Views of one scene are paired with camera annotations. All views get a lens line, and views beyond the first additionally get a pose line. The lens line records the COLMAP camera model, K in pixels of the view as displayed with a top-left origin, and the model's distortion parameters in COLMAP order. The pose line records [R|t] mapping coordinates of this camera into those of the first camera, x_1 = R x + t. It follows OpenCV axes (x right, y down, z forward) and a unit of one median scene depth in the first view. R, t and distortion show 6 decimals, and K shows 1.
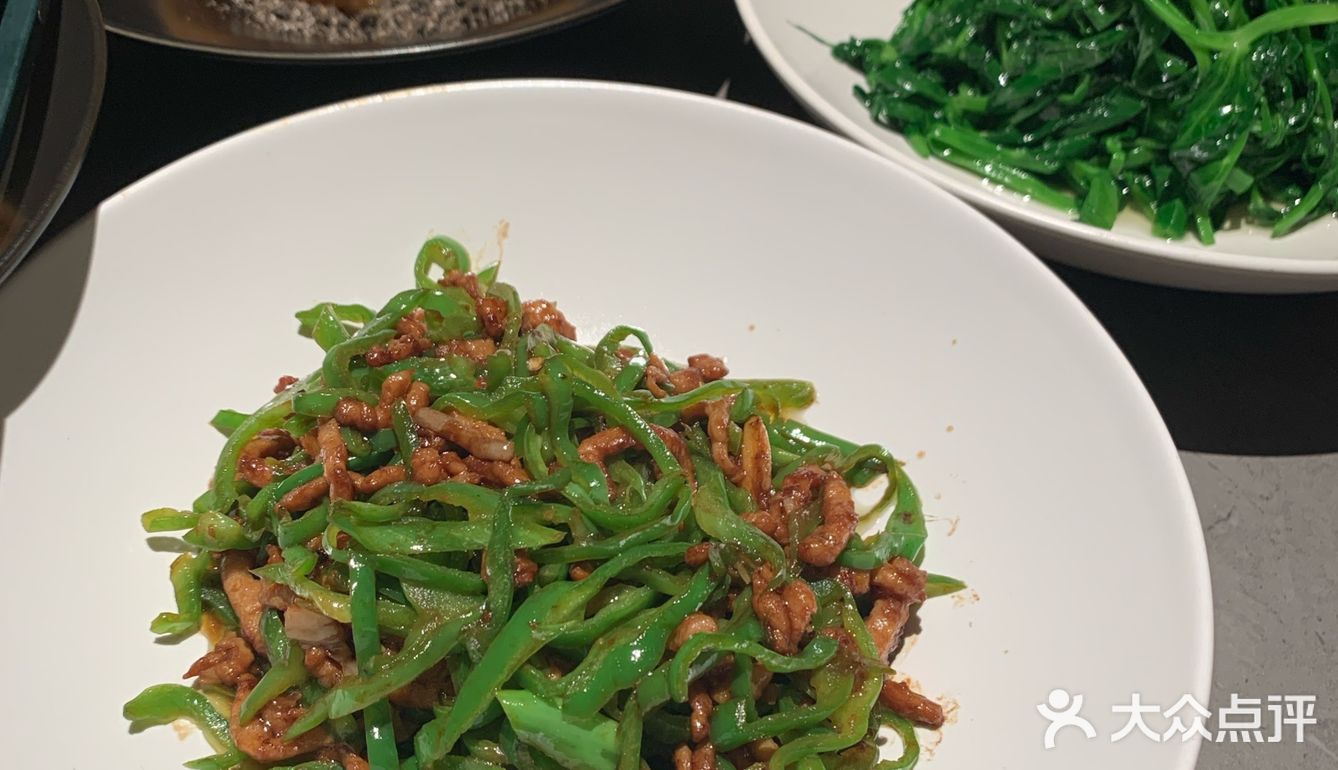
lens RADIAL K [[1322.5, 0, 712.3], [0, 1322.5, 351.9], [0, 0, 1]] dist [0.179325, -0.577640]
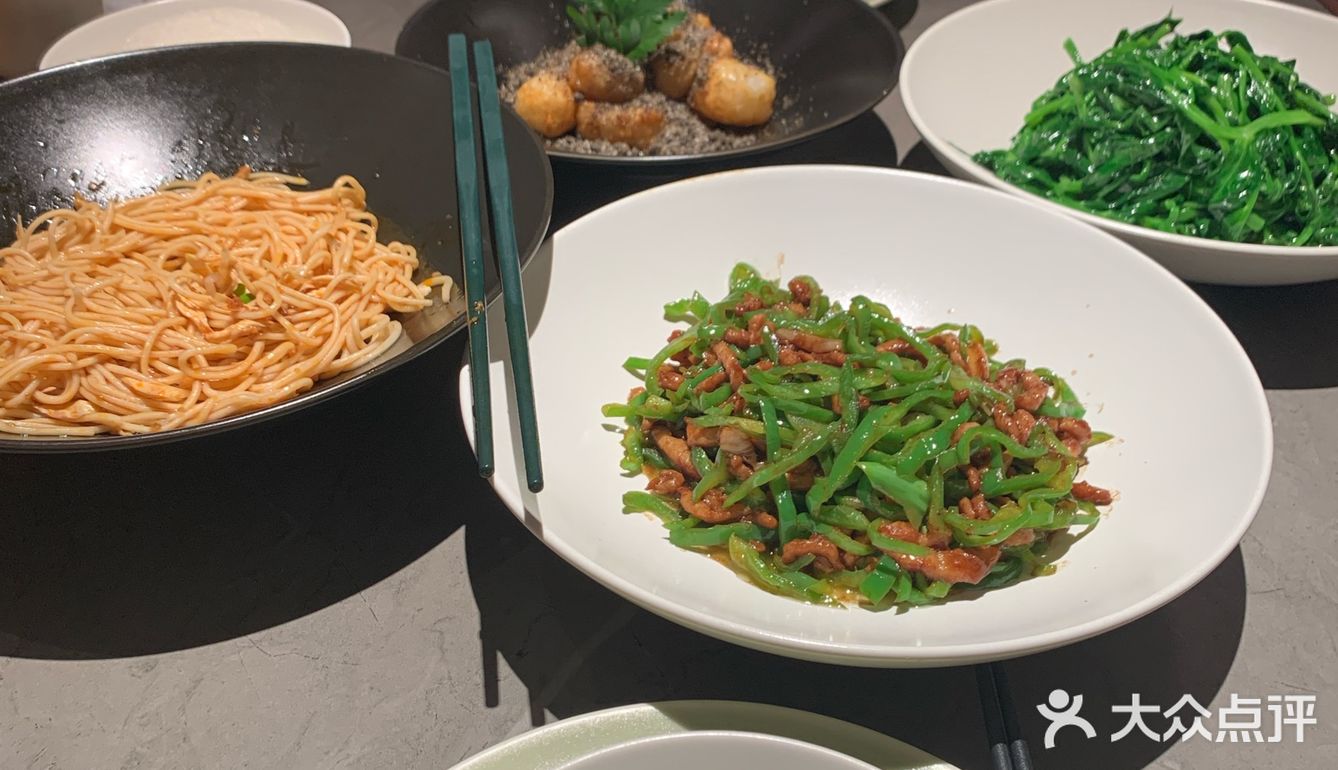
lens RADIAL K [[1322.5, 0, 712.3], [0, 1322.5, 351.9], [0, 0, 1]] dist [0.179325, -0.577640]
pose [[0.999695, -0.024646, 0.001475, -0.229061], [0.024504, 0.983063, -0.181623, 0.277488], [0.003026, 0.181604, 0.983367, -0.471931]]
